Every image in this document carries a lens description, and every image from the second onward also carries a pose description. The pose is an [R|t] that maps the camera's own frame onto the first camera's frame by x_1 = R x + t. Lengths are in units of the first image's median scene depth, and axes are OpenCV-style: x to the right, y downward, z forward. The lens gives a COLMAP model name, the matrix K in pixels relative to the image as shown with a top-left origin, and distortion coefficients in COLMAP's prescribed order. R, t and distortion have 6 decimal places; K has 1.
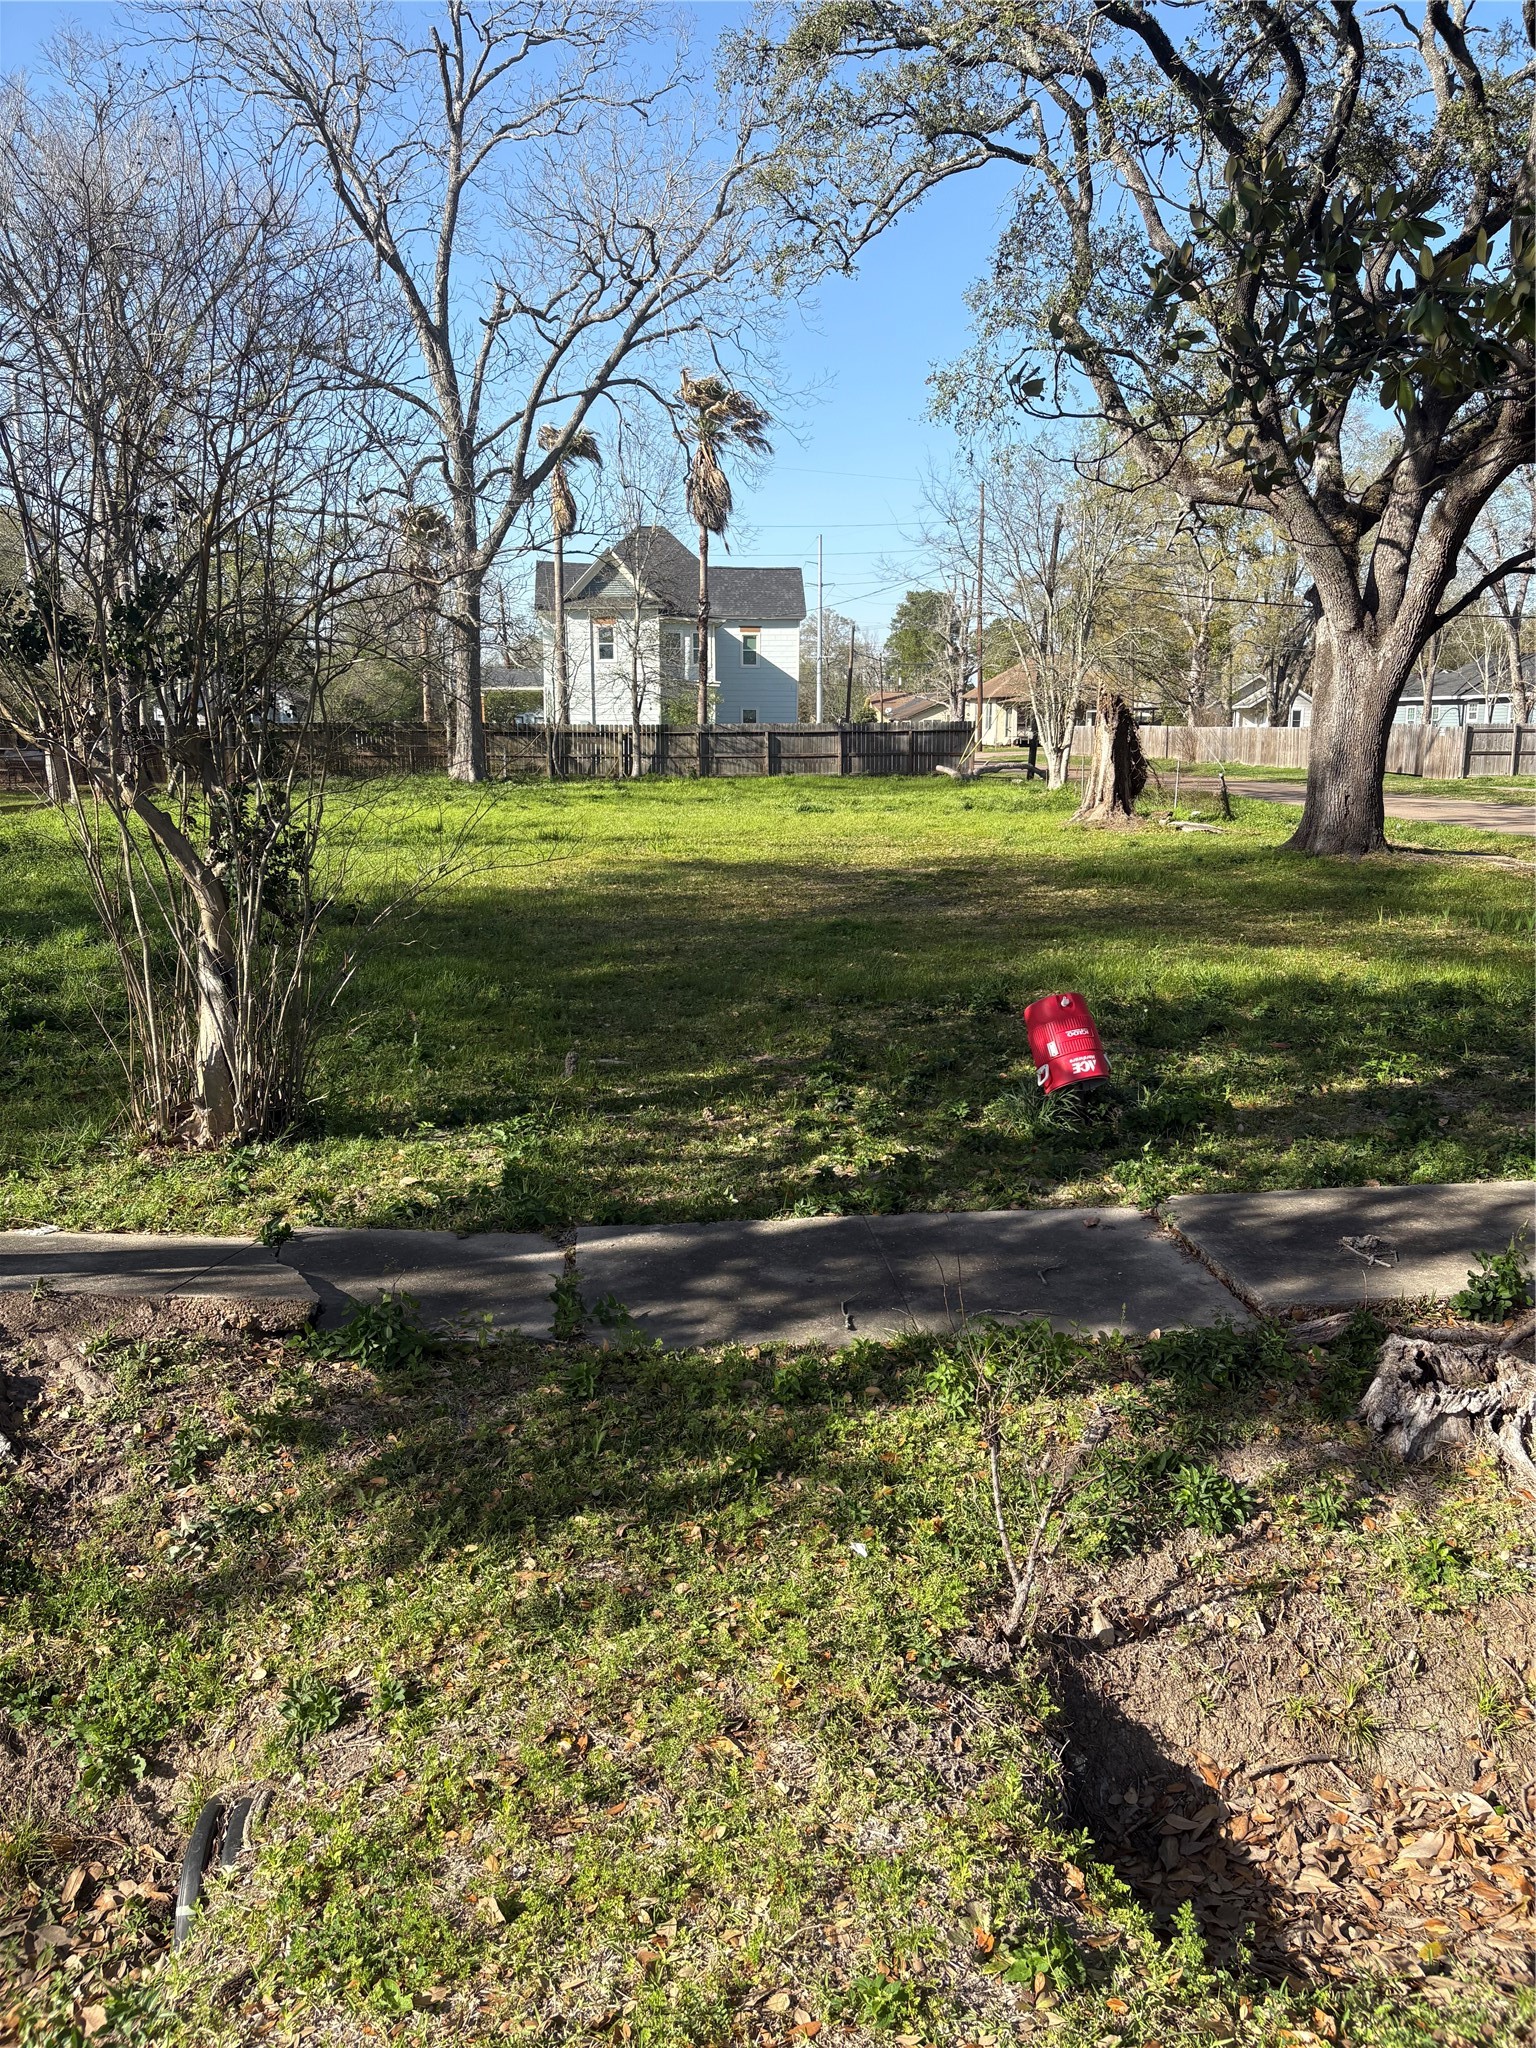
lens RADIAL K [[1545.3, 0, 779.6], [0, 1545.3, 1020.0], [0, 0, 1]] dist [0.026379, -0.005663]
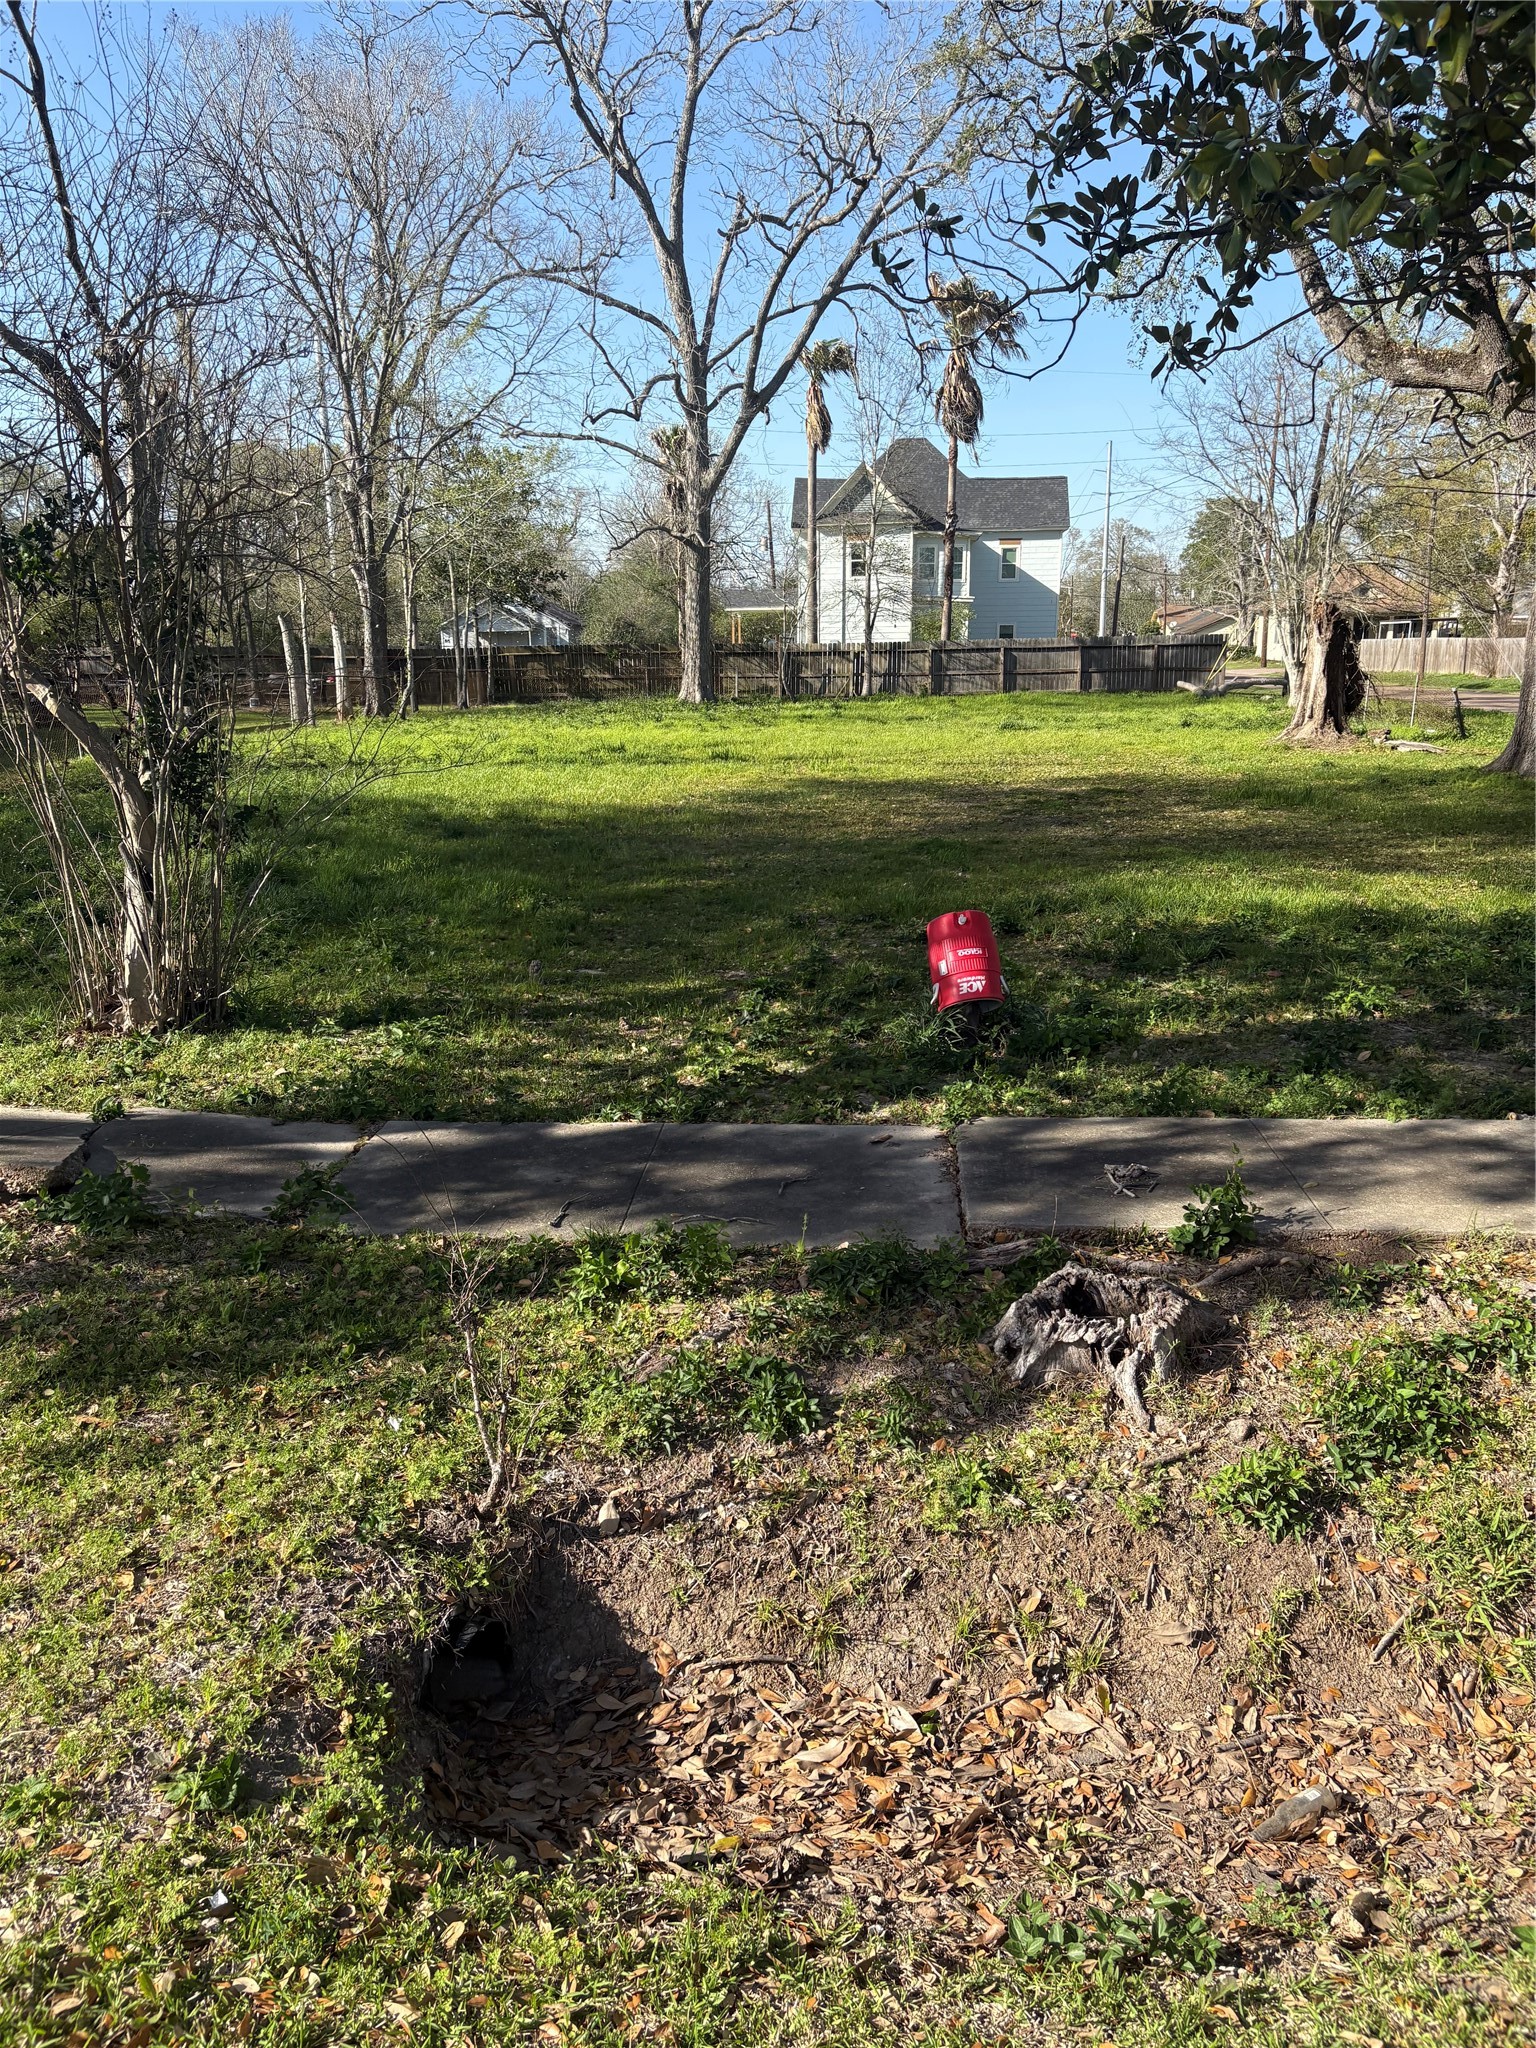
lens RADIAL K [[1545.4, 0, 767.5], [0, 1545.4, 1040.6], [0, 0, 1]] dist [0.015531, 0.005390]
pose [[0.980960, 0.036960, -0.190662, 0.113505], [-0.025098, 0.997617, 0.064262, 0.002228], [0.192582, -0.058254, 0.979550, 0.008897]]
